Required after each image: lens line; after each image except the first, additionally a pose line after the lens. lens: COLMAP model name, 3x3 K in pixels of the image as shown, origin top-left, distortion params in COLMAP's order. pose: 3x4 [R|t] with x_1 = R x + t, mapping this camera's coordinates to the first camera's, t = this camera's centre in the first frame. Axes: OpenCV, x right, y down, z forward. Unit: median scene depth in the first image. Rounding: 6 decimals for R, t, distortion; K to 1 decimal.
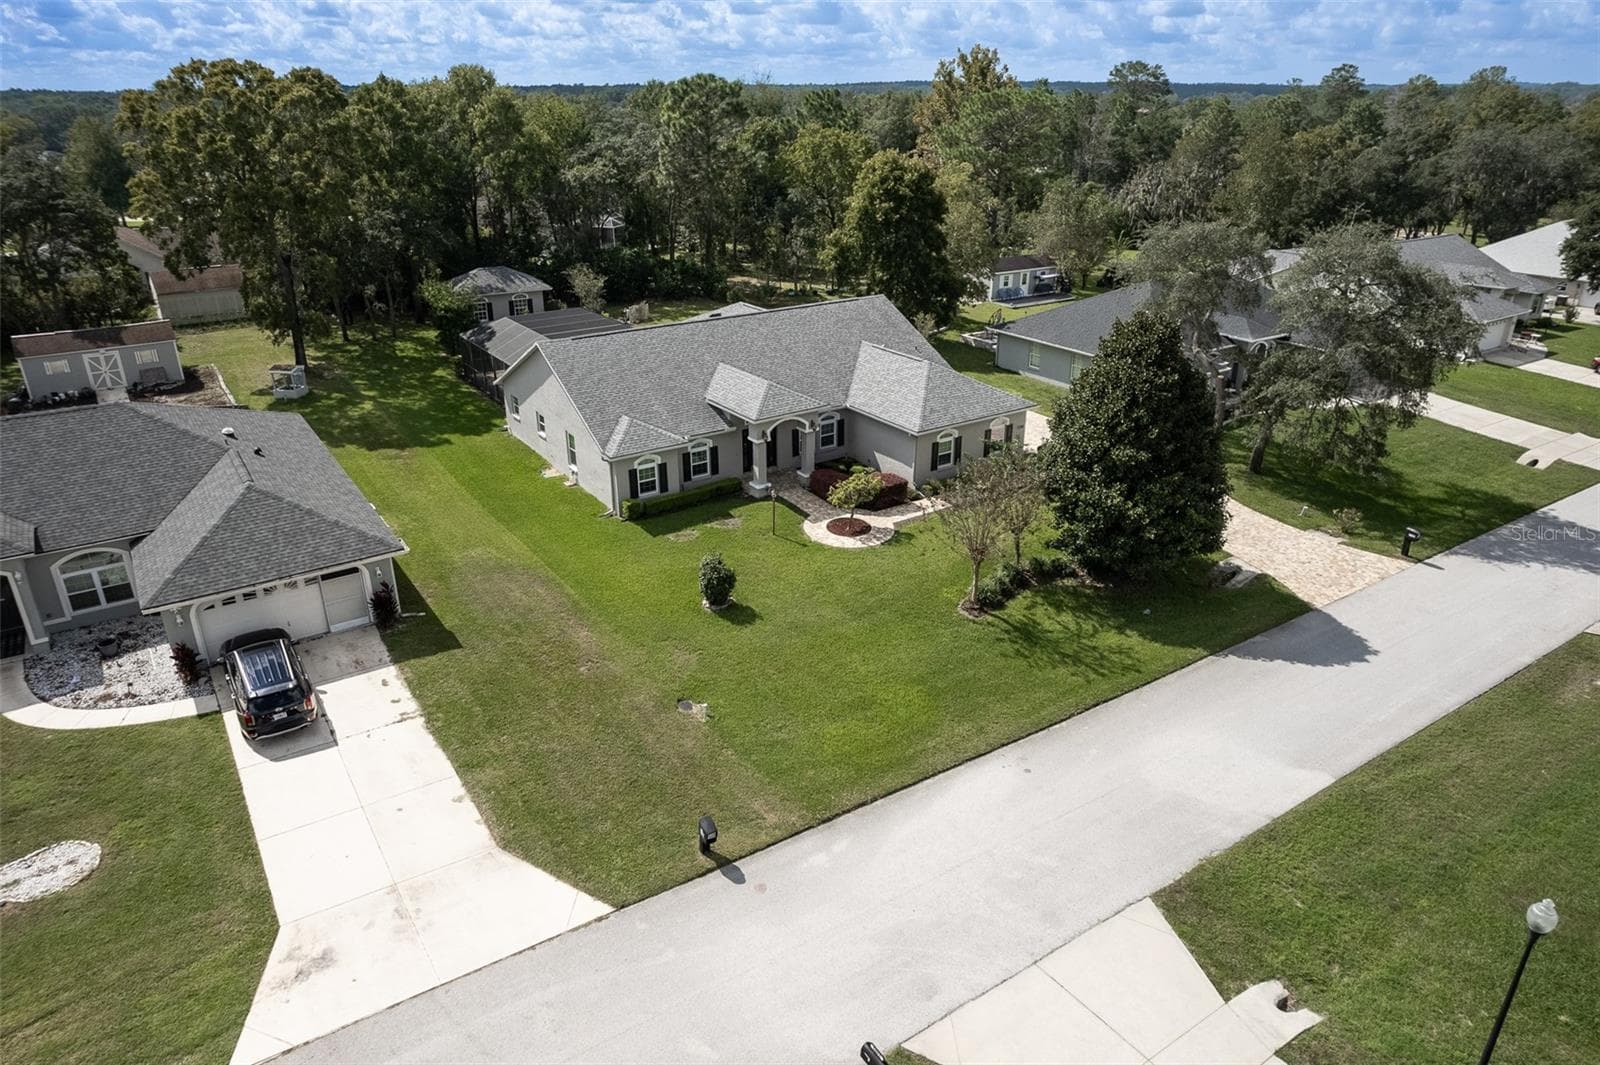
lens RADIAL K [[1030.3, 0, 800.7], [0, 1030.3, 536.0], [0, 0, 1]] dist [-0.026024, 0.002781]
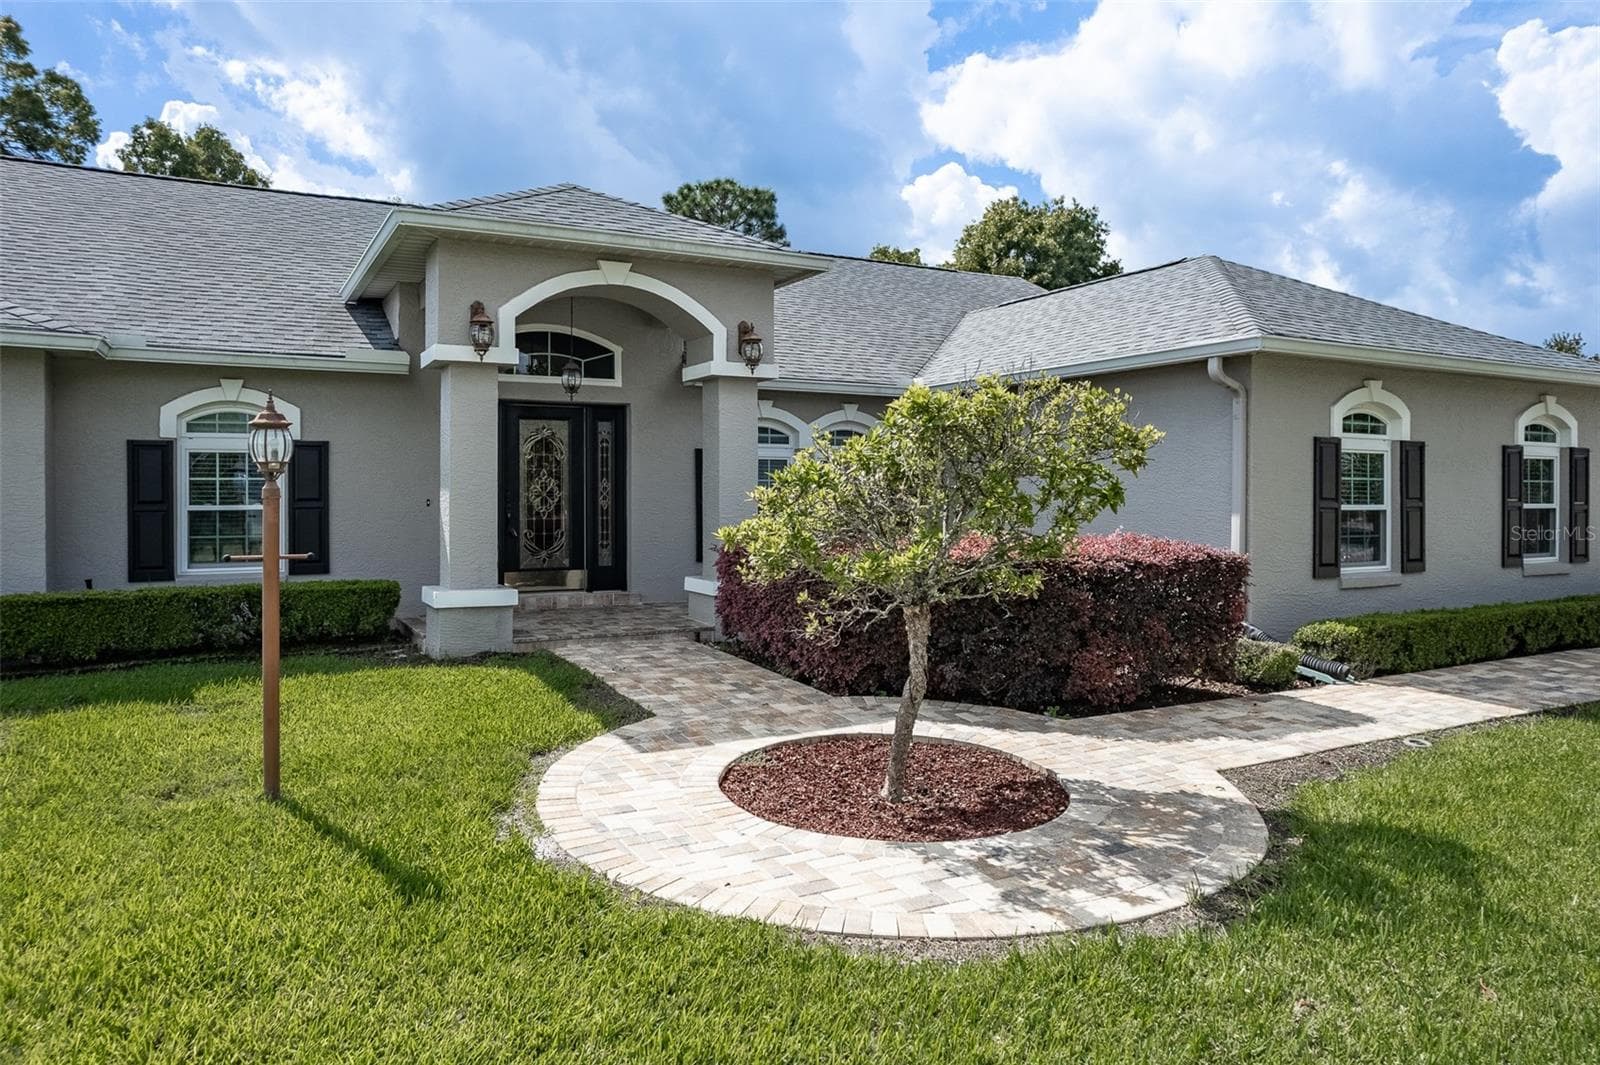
lens RADIAL K [[1030.3, 0, 799.8], [0, 1030.3, 532.3], [0, 0, 1]] dist [-0.026024, 0.002781]
pose [[0.994463, 0.000737, -0.105080, 0.048404], [-0.041654, 0.920826, -0.387744, 0.013427], [0.096475, 0.389974, 0.915758, 0.863660]]
